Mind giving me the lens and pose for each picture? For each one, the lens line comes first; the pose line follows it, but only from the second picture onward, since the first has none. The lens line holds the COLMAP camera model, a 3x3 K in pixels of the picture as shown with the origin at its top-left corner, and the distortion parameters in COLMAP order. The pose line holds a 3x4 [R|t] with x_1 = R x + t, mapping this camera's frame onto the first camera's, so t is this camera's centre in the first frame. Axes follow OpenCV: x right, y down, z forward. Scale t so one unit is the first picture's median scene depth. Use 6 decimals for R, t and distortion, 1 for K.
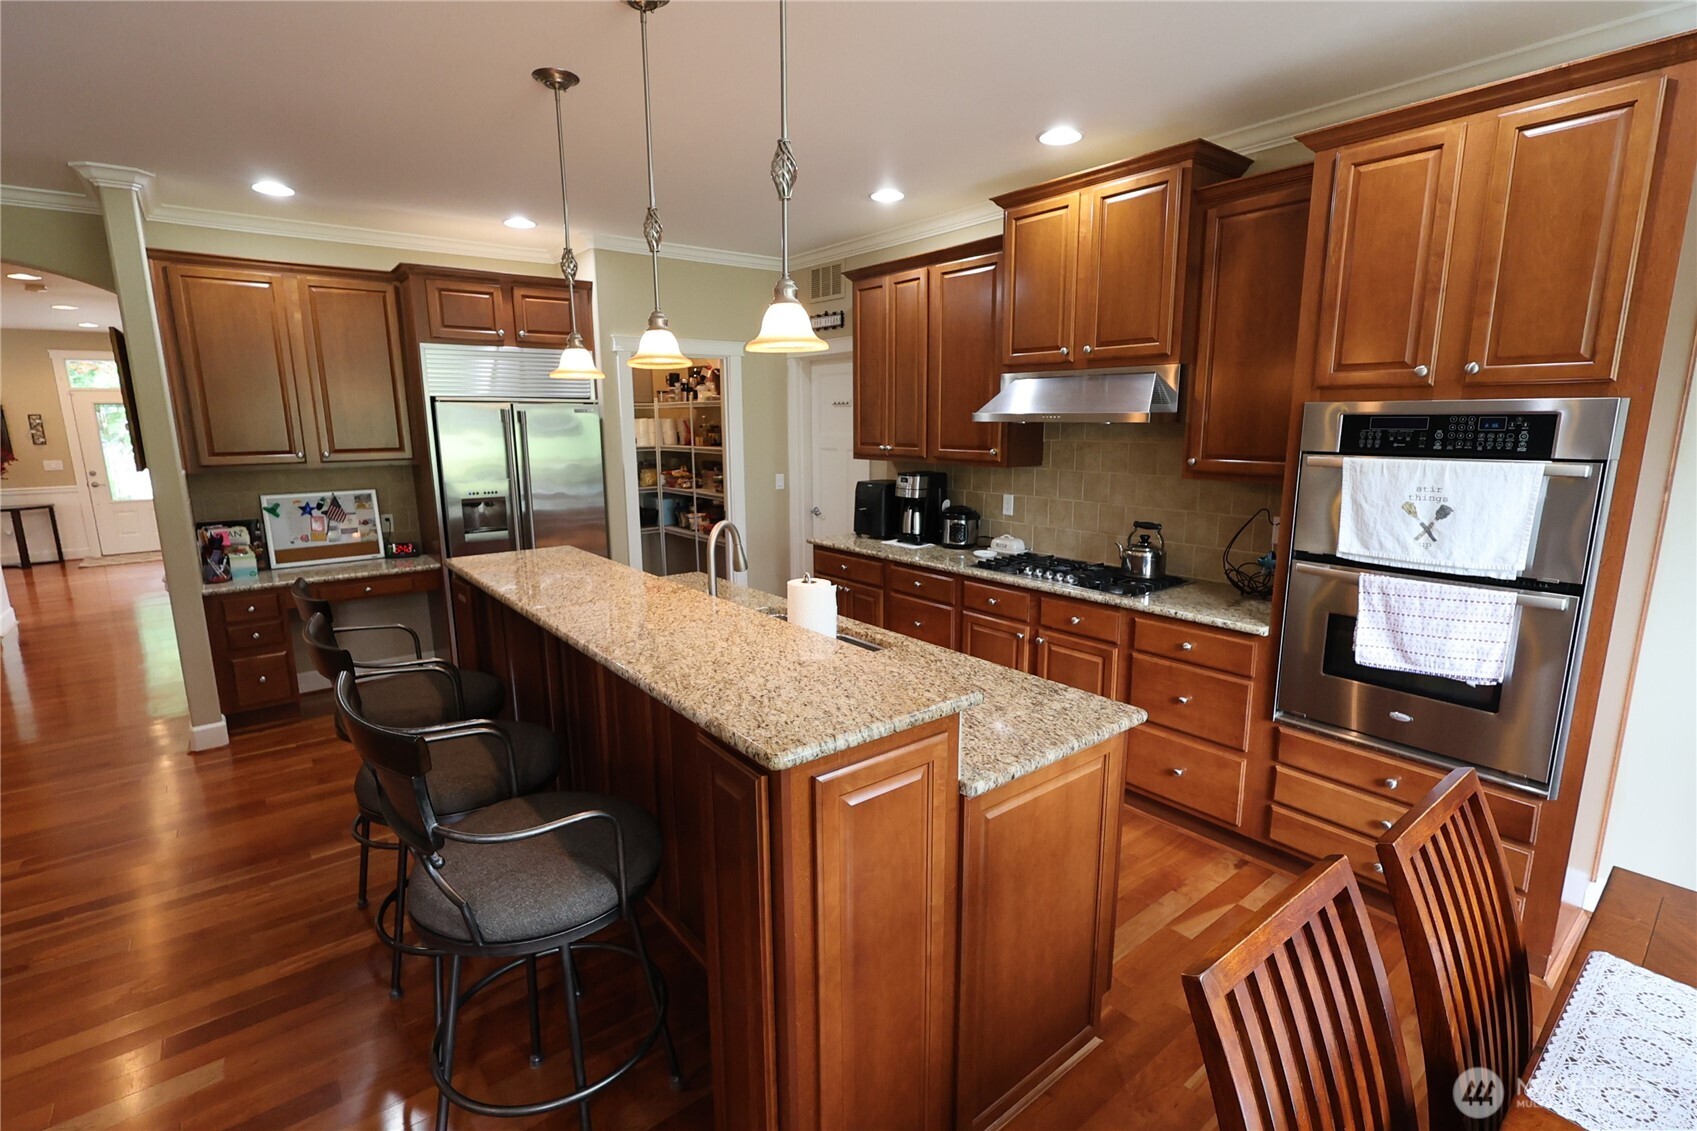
lens RADIAL K [[779.8, 0, 848.2], [0, 779.8, 567.8], [0, 0, 1]] dist [-0.007807, 0.003225]
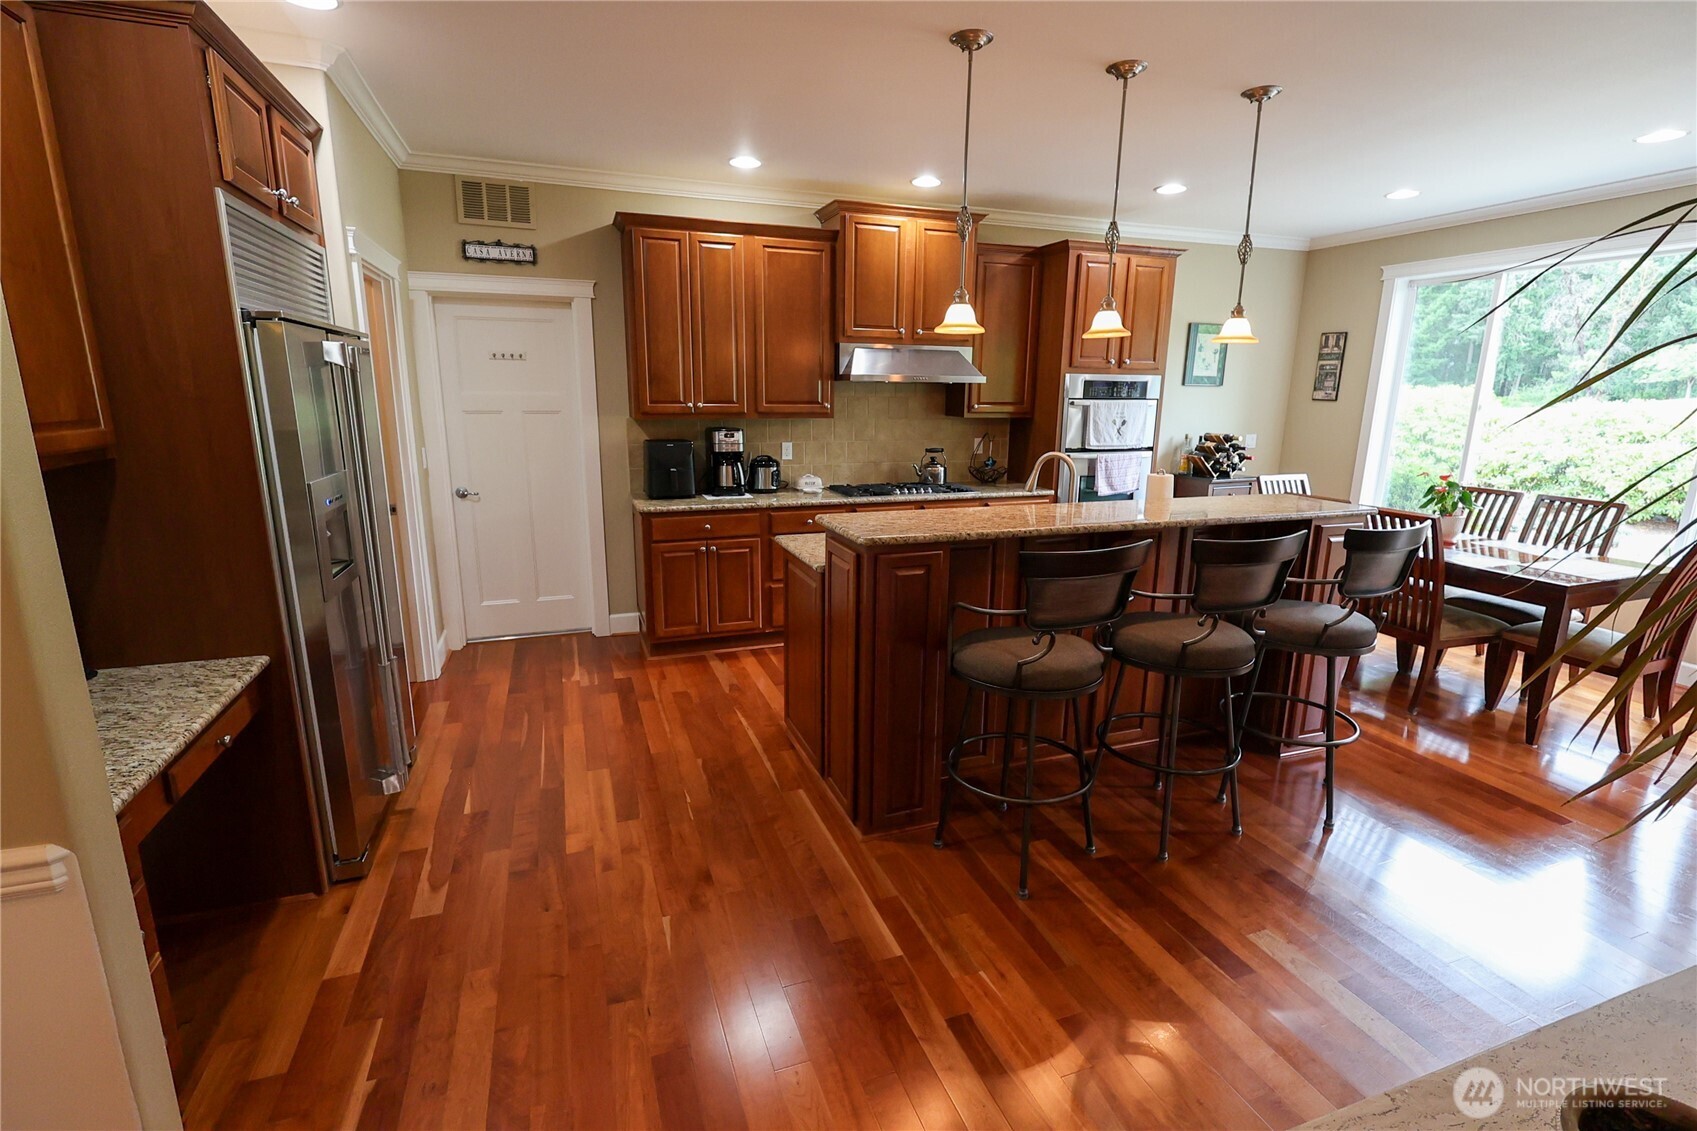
lens RADIAL K [[779.8, 0, 844.4], [0, 779.8, 564.6], [0, 0, 1]] dist [-0.007807, 0.003225]
pose [[0.318783, -0.204151, 0.925581, -1.627909], [0.165288, 0.973539, 0.157802, -0.150647], [-0.933304, 0.102683, 0.344092, 0.928516]]
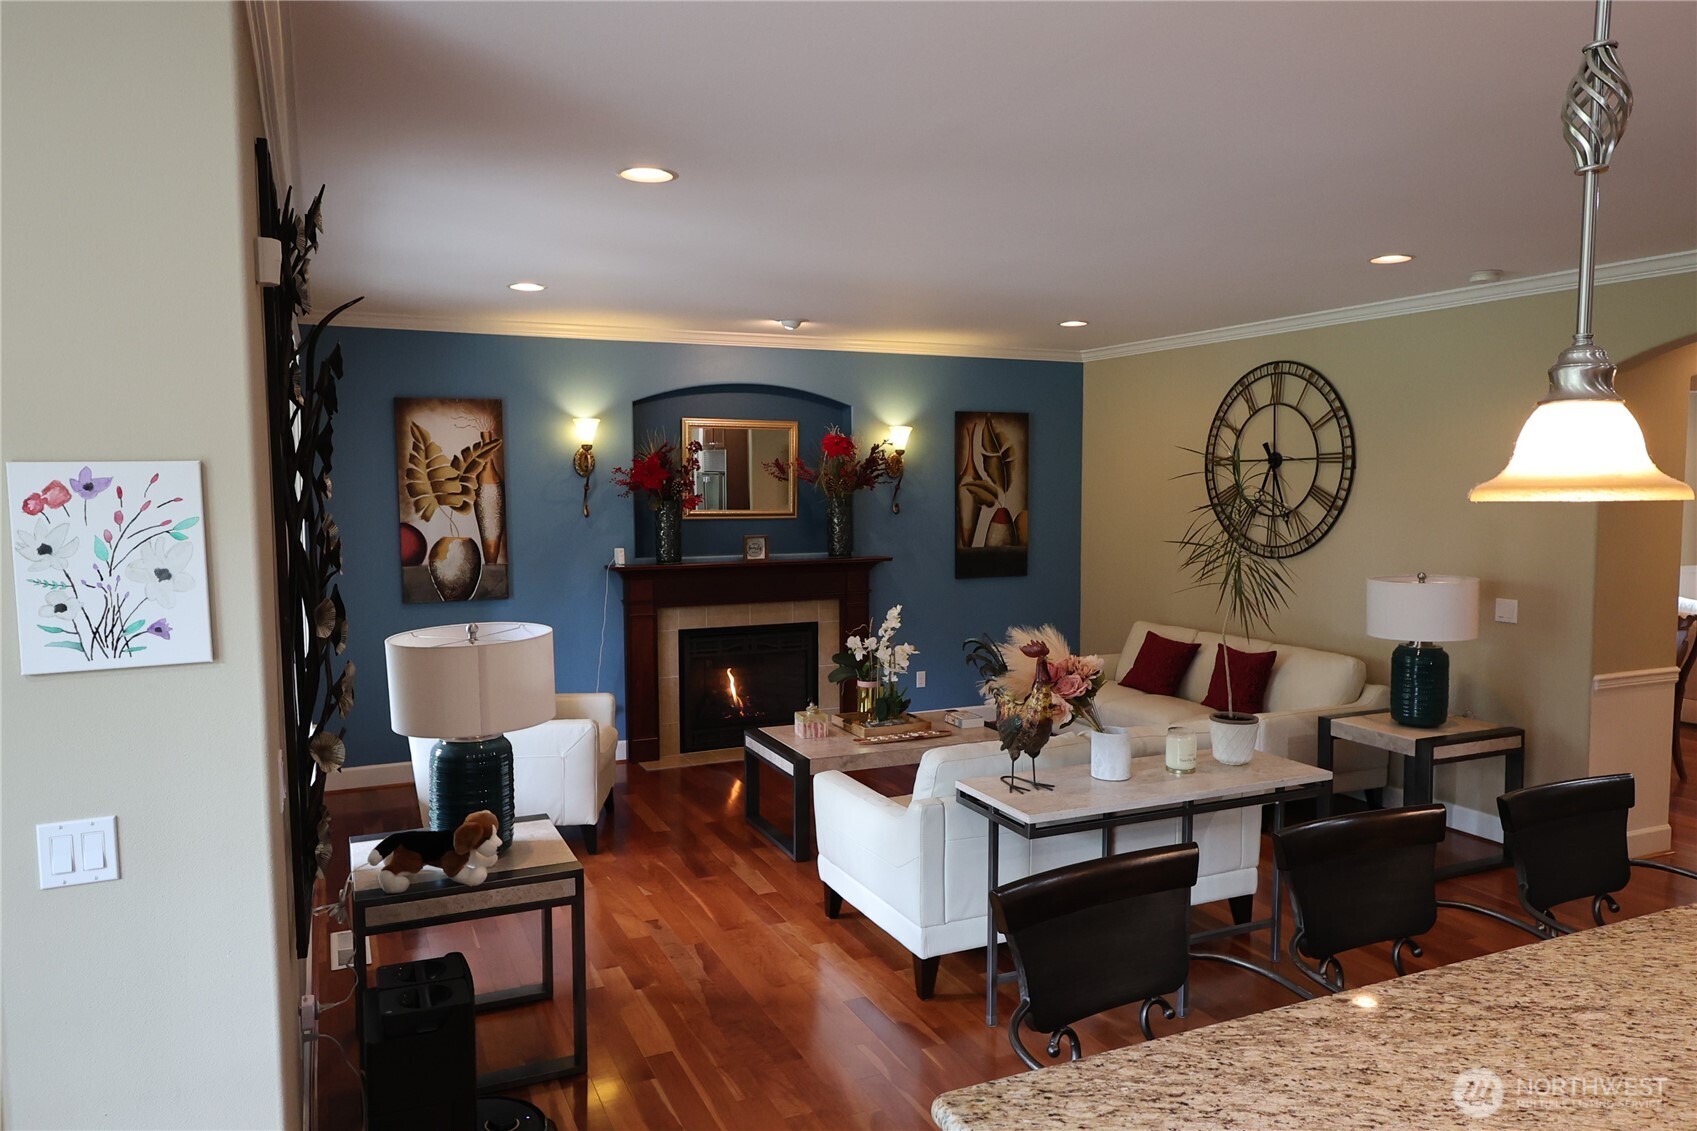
lens RADIAL K [[1153.1, 0, 853.8], [0, 1153.1, 561.7], [0, 0, 1]] dist [0.013292, 0.001870]
pose [[-0.231400, 0.076161, -0.969873, 0.468768], [-0.182936, 0.975741, 0.120268, -0.179216], [0.955504, 0.205255, -0.211854, 0.544055]]
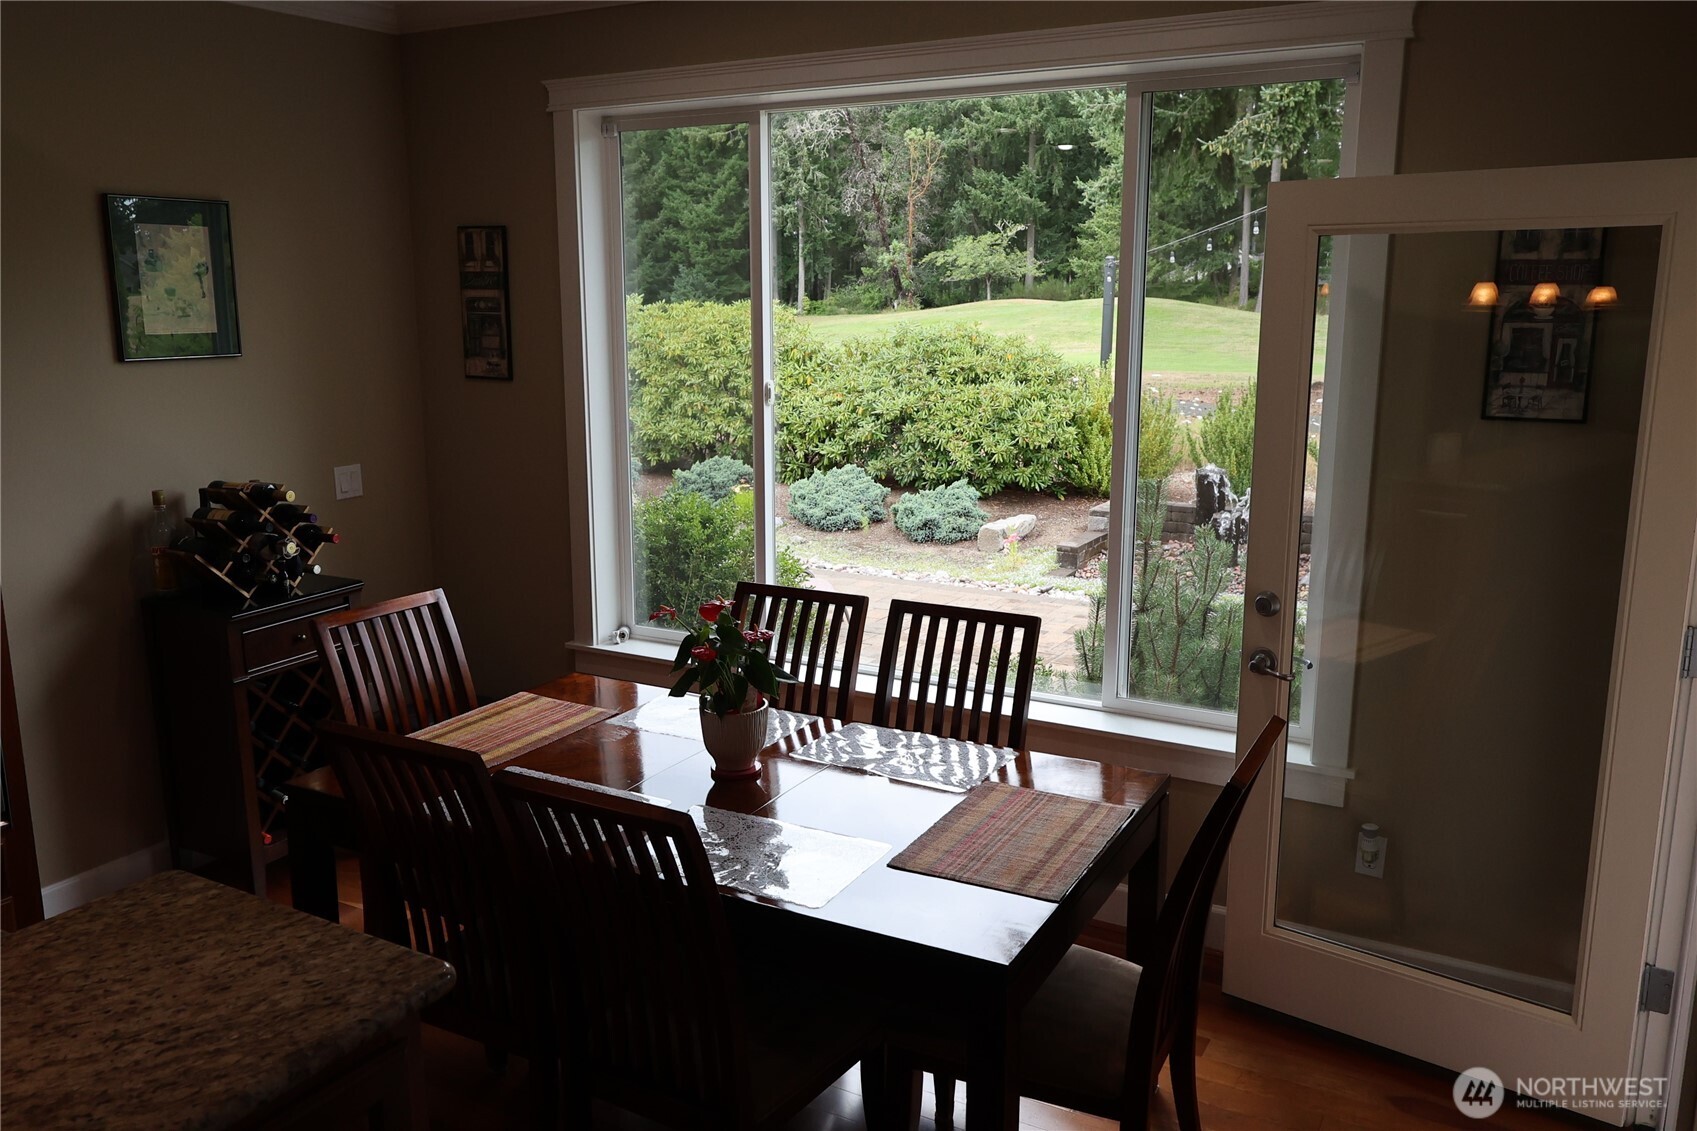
lens RADIAL K [[1323.5, 0, 849.5], [0, 1323.5, 556.1], [0, 0, 1]] dist [0.000713, 0.000792]
pose [[-0.381226, -0.174714, 0.907822, -0.618349], [0.176144, 0.950263, 0.256851, -0.168038], [-0.907546, 0.257826, -0.331490, 0.504696]]
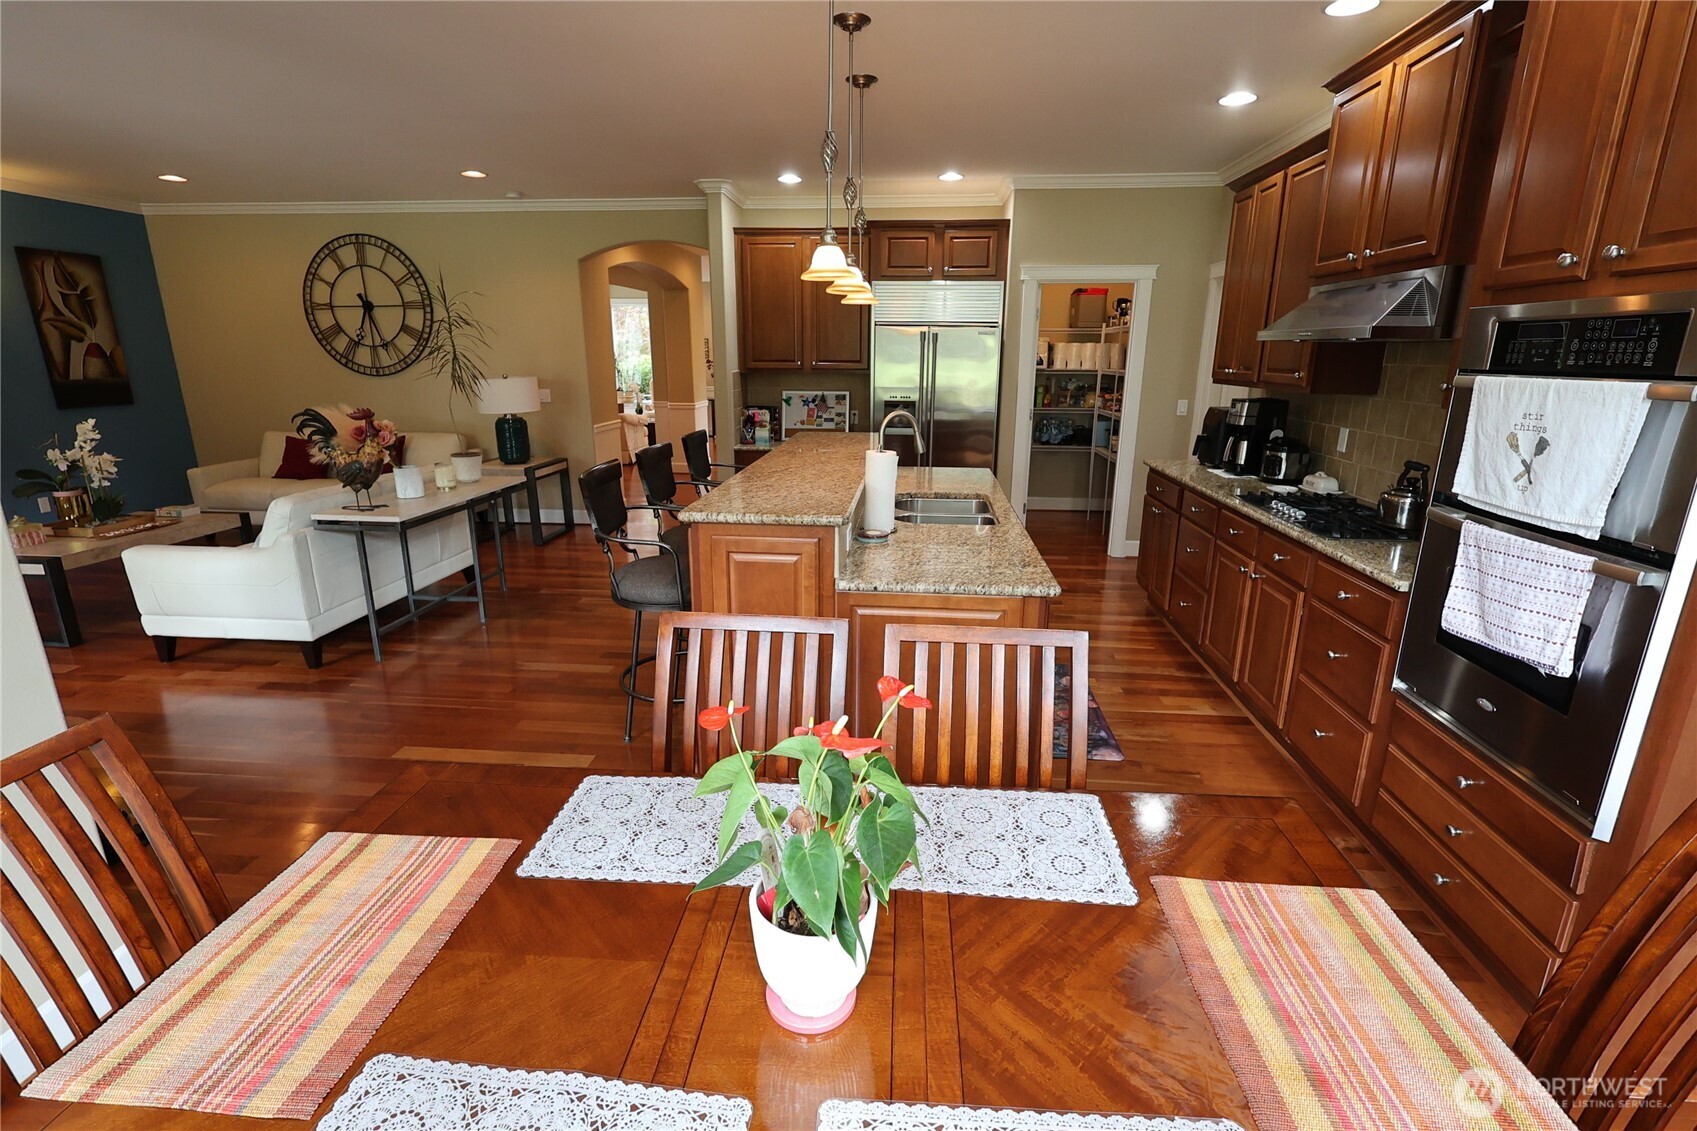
lens RADIAL K [[779.8, 0, 852.5], [0, 779.8, 564.3], [0, 0, 1]] dist [-0.007807, 0.003225]
pose [[0.726230, 0.191959, -0.660107, 0.727338], [-0.140444, 0.981400, 0.130879, 0.035545], [0.672952, -0.002340, 0.739682, -0.033405]]
